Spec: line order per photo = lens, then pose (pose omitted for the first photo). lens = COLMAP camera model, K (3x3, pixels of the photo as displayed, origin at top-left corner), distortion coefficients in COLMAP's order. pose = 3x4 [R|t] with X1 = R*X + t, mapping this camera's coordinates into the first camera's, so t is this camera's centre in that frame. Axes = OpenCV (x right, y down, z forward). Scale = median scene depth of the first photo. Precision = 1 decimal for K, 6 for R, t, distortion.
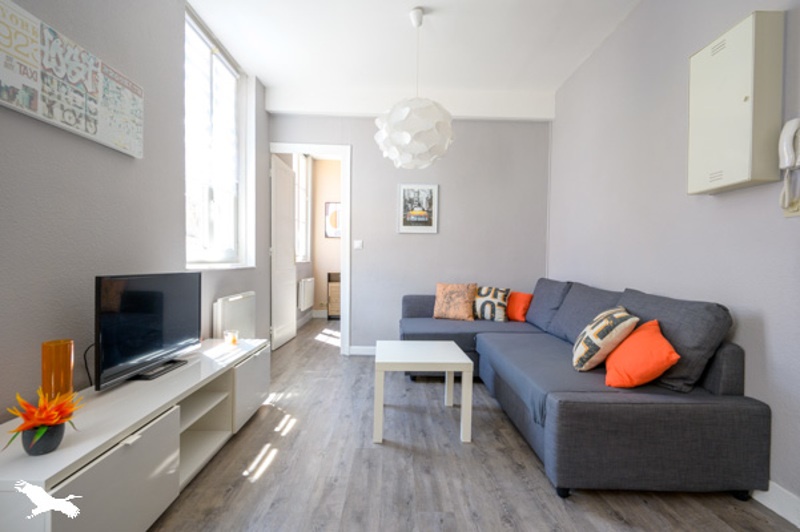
lens RADIAL K [[357.2, 0, 405.4], [0, 357.2, 268.2], [0, 0, 1]] dist [-0.007672, 0.000858]
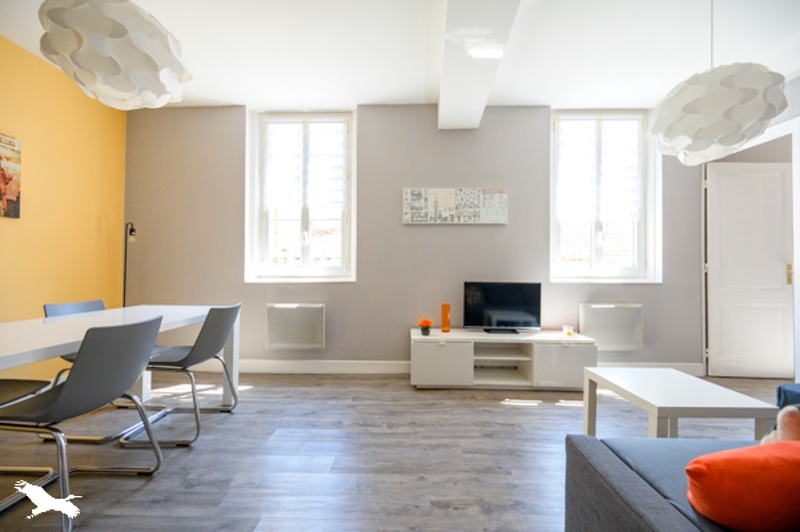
lens RADIAL K [[308.6, 0, 401.6], [0, 308.6, 271.1], [0, 0, 1]] dist [0.009644, 0.000120]
pose [[-0.051706, -0.016631, -0.998524, 0.681645], [-0.030761, 0.999413, -0.015052, -0.001999], [0.998188, 0.029937, -0.052187, 0.353210]]
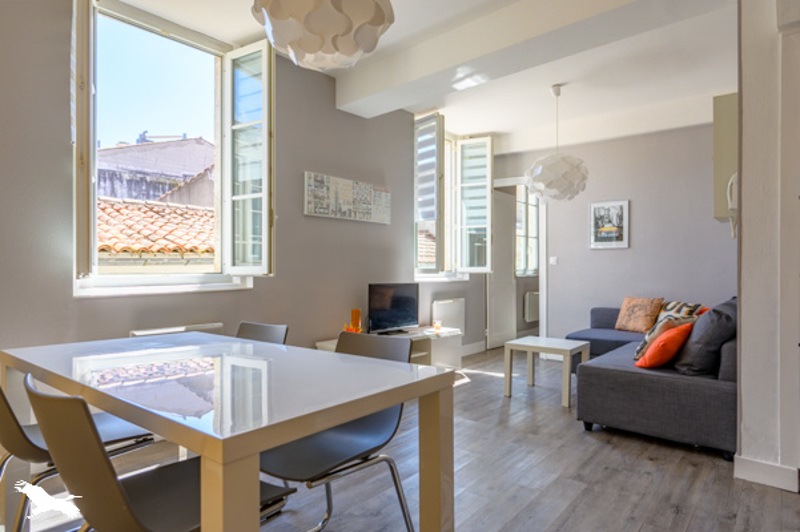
lens RADIAL K [[485.3, 0, 402.8], [0, 485.3, 265.6], [0, 0, 1]] dist [-0.001670, 0.000183]
pose [[0.762856, -0.016951, -0.646346, 0.695395], [-0.005997, 0.999428, -0.033289, 0.003320], [0.646540, 0.029271, 0.762318, -0.658308]]
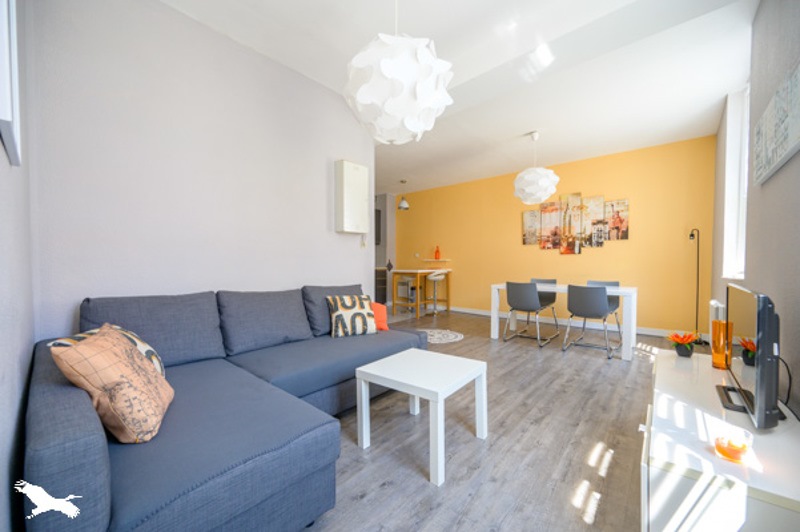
lens RADIAL K [[308.6, 0, 401.5], [0, 308.6, 270.2], [0, 0, 1]] dist [0.009644, 0.000120]
pose [[-0.745050, -0.020407, 0.666697, -0.381798], [0.008830, 0.999142, 0.040451, -0.038810], [-0.666951, 0.036025, -0.744230, 1.385370]]
